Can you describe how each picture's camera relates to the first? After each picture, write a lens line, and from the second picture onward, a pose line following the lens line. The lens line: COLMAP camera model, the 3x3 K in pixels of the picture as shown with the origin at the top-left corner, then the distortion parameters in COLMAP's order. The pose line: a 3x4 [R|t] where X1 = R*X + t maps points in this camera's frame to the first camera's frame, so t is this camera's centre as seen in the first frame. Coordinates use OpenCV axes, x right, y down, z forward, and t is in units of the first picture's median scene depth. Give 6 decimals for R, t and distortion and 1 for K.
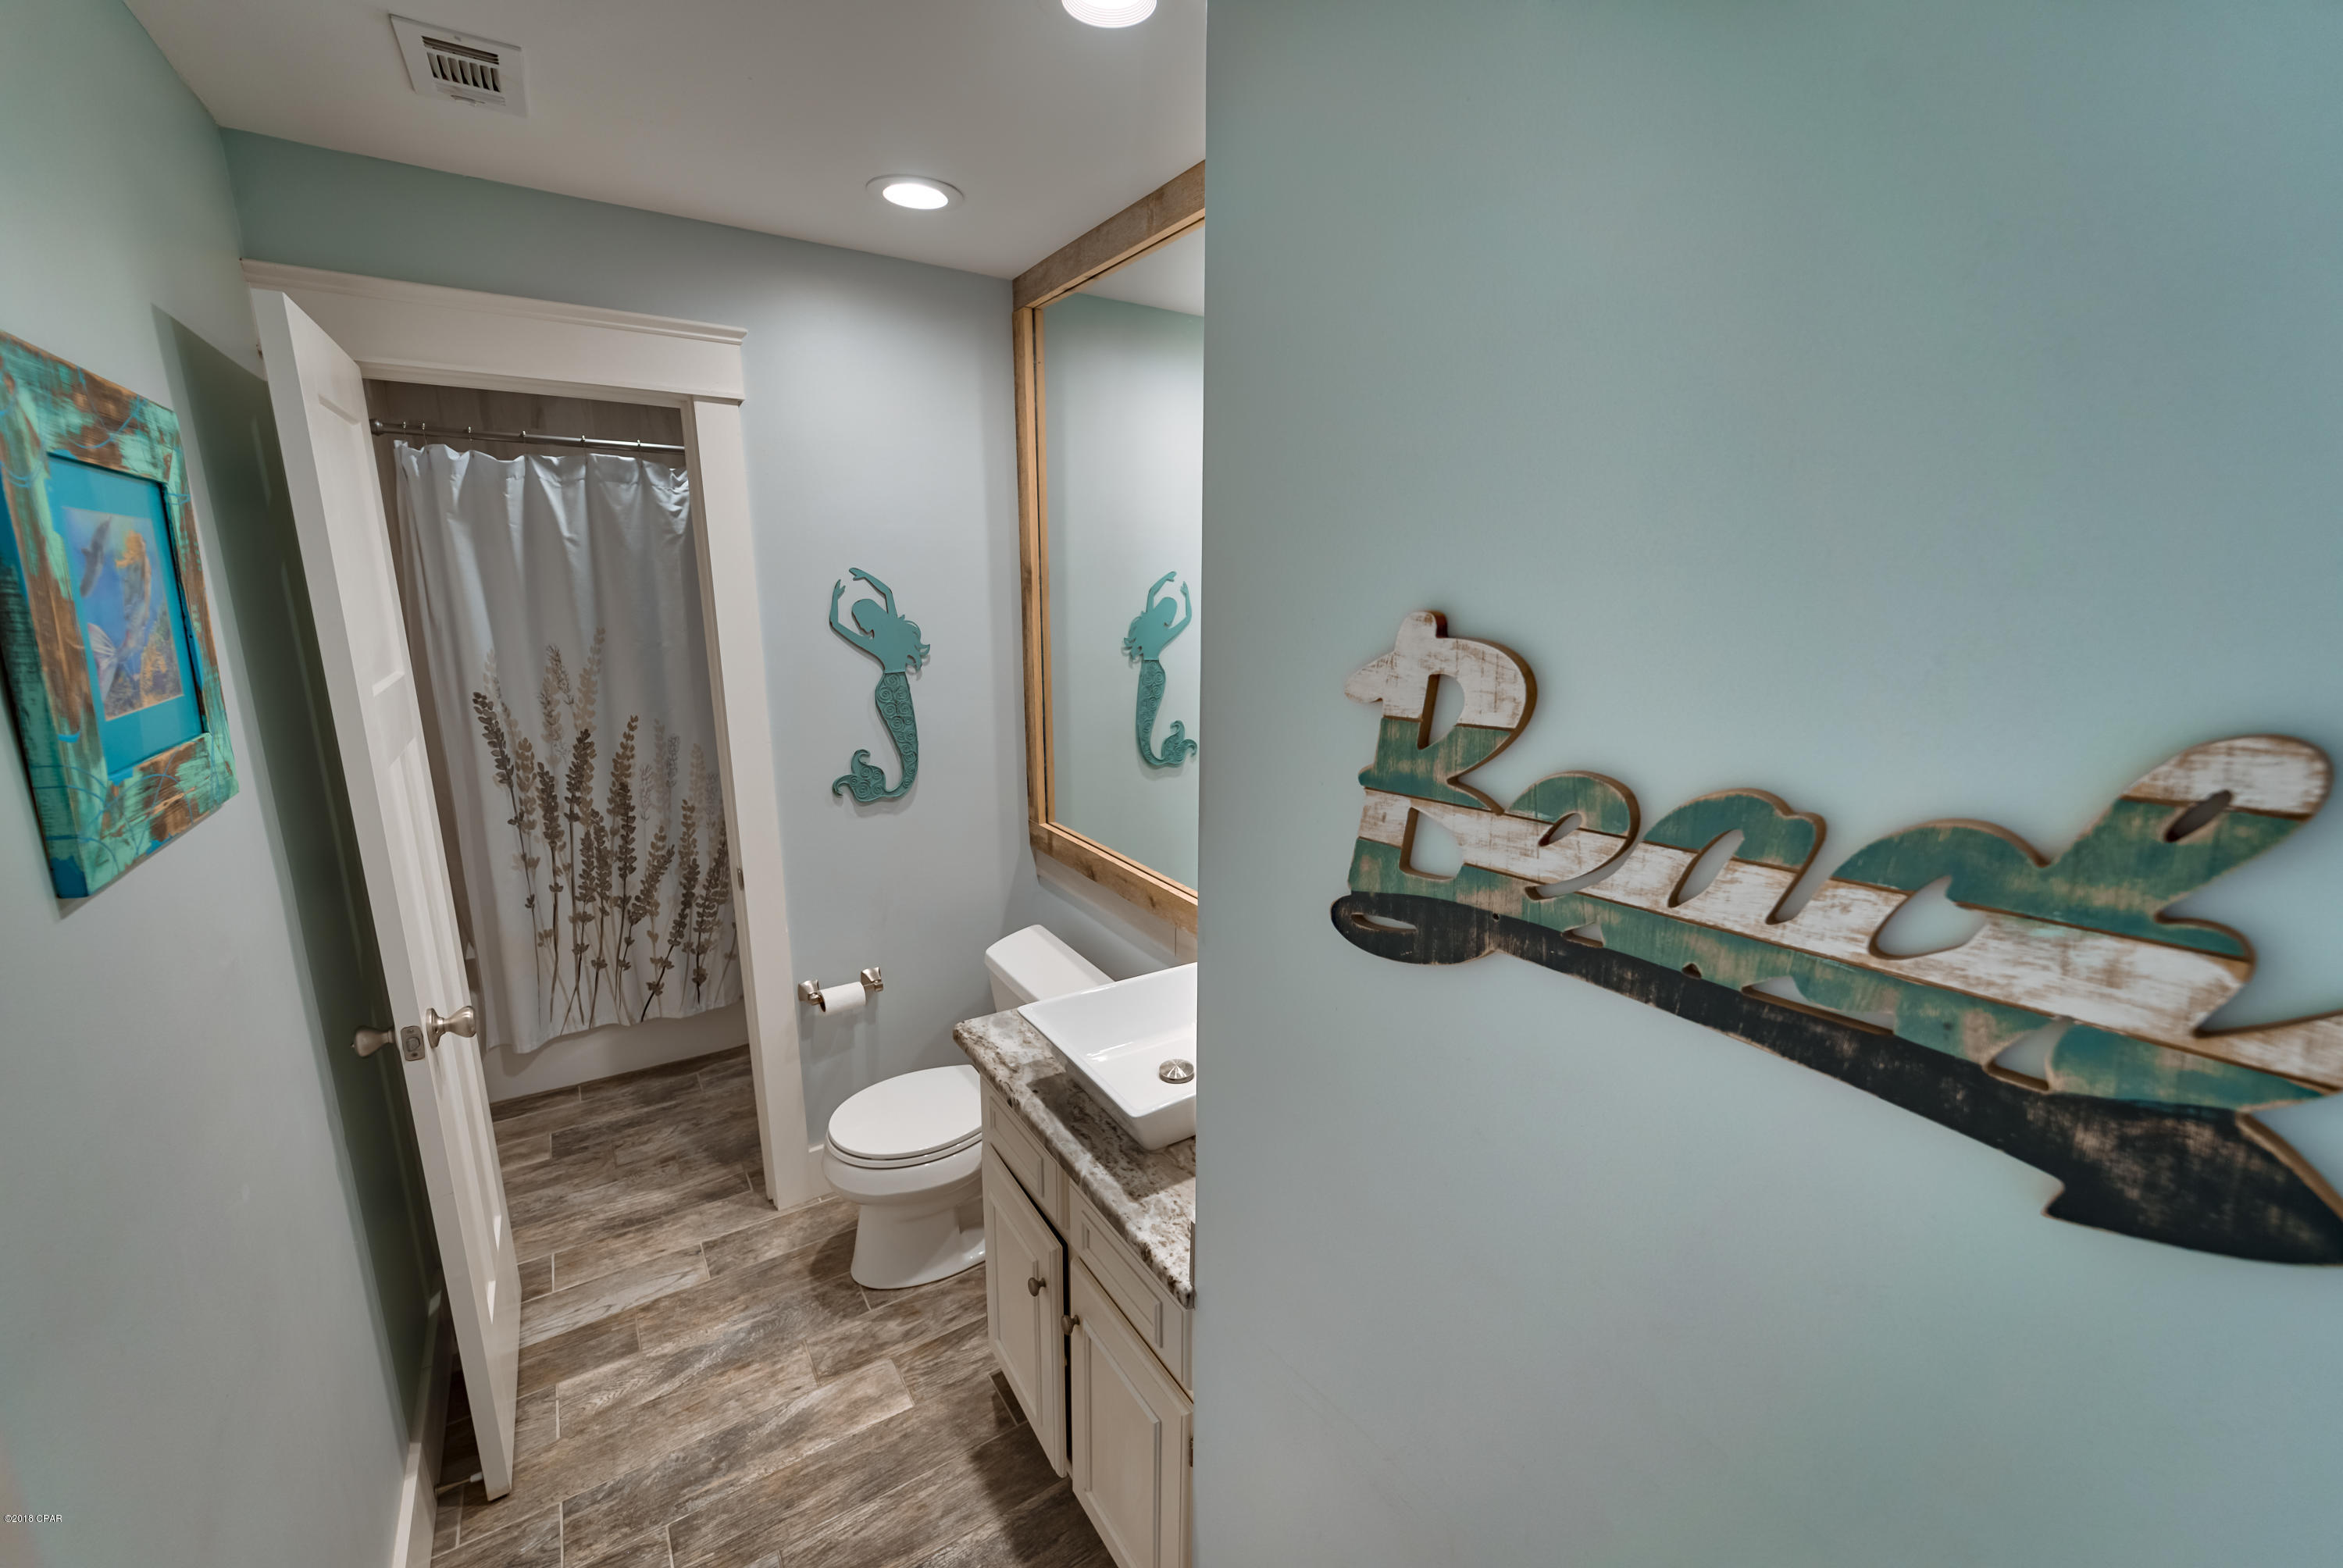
lens RADIAL K [[931.9, 0, 1175.3], [0, 931.9, 787.9], [0, 0, 1]] dist [0.001598, -0.002173]
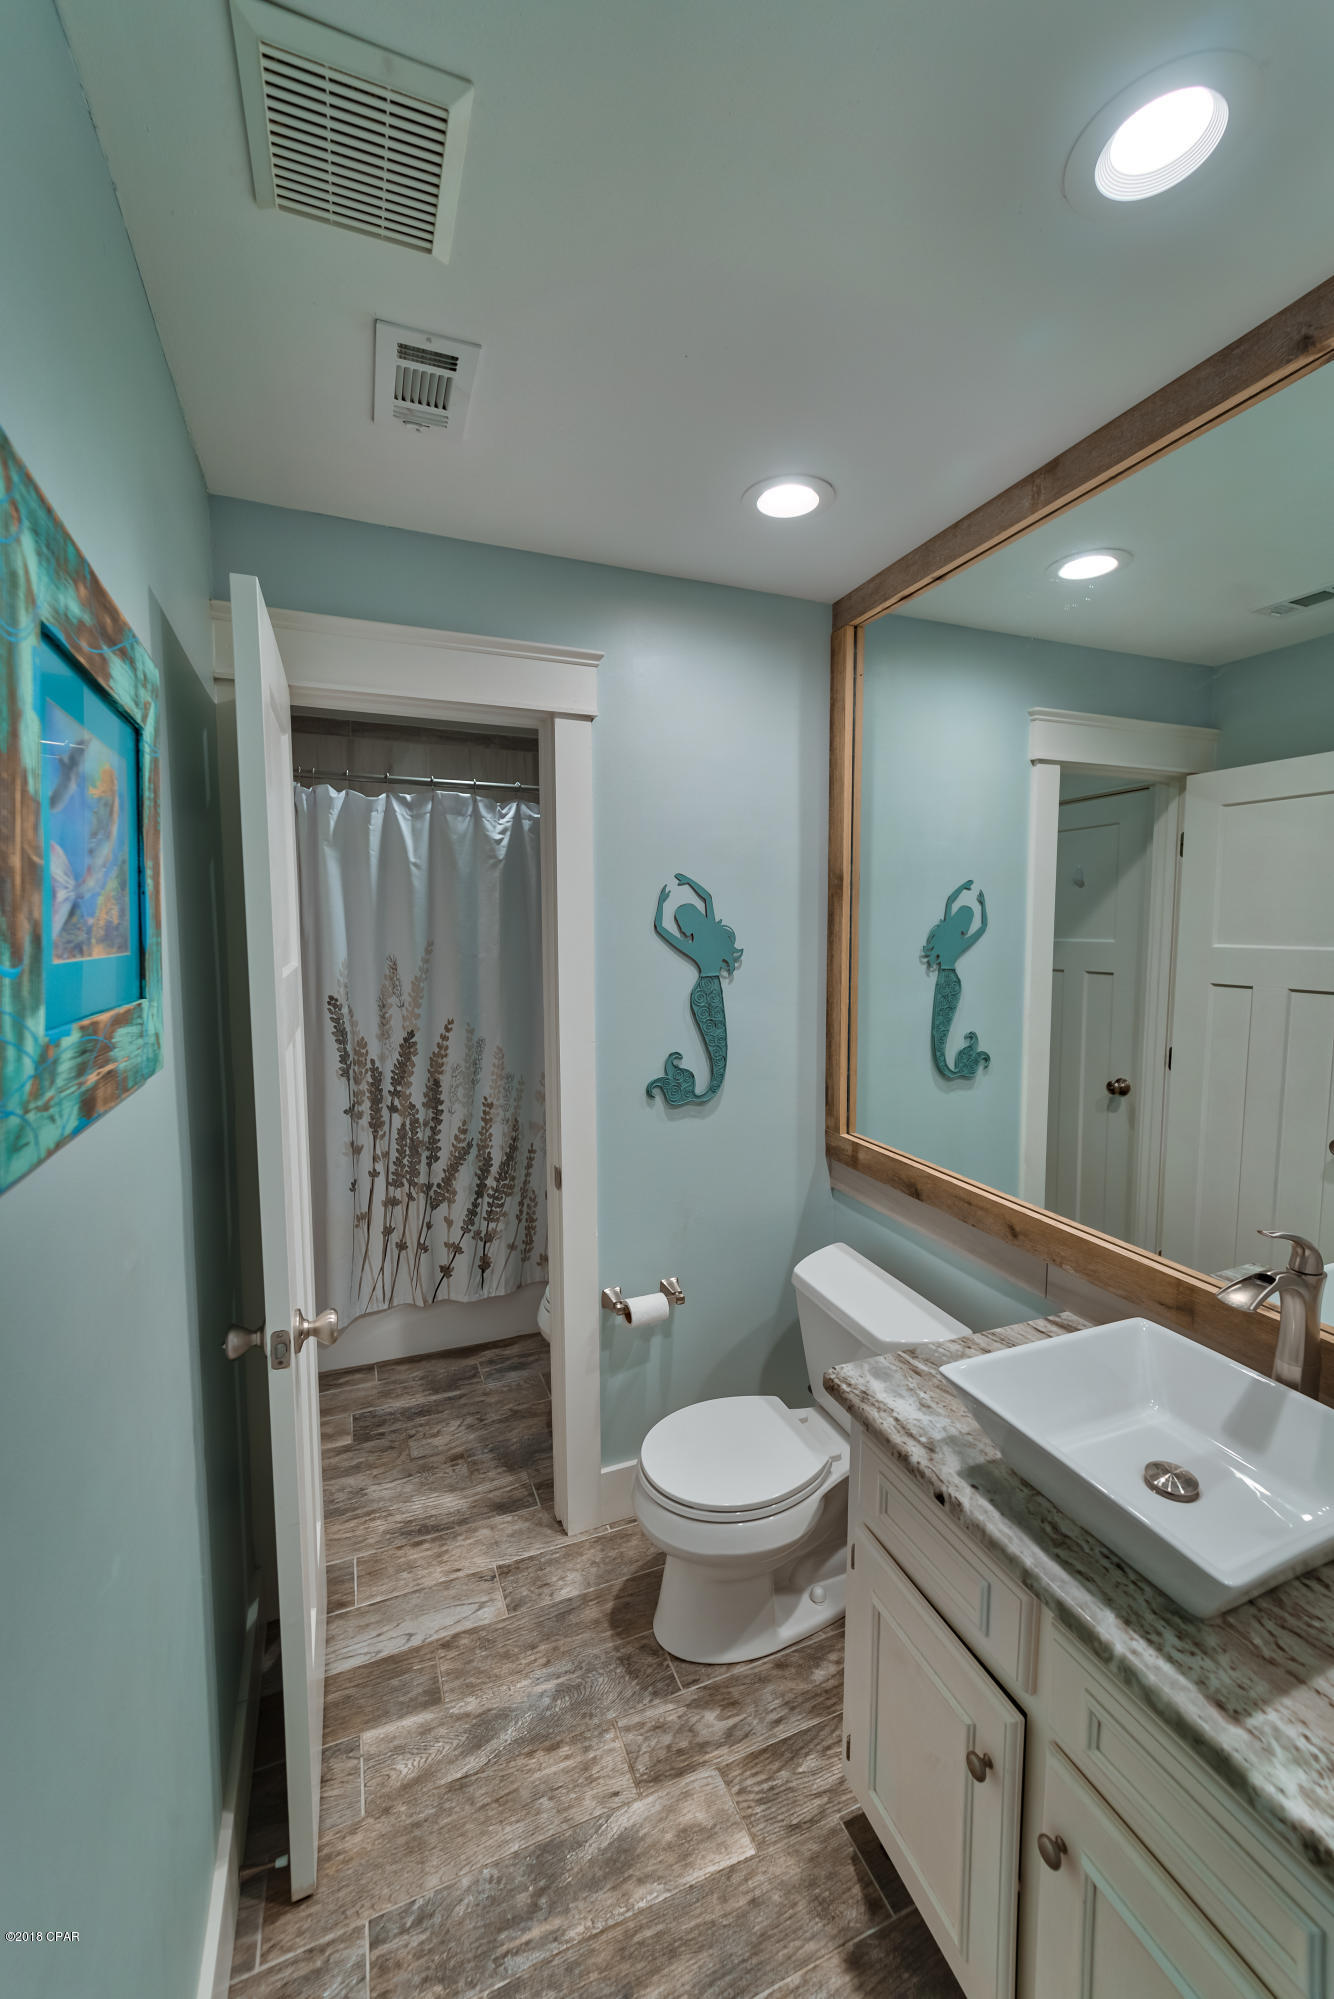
lens RADIAL K [[795.1, 0, 664.7], [0, 795.1, 986.2], [0, 0, 1]] dist [0.001598, -0.002173]
pose [[0.979789, 0.005775, -0.199951, -0.182001], [-0.034263, 0.989656, -0.139309, 0.008827], [0.197078, 0.143345, 0.969852, 0.162367]]
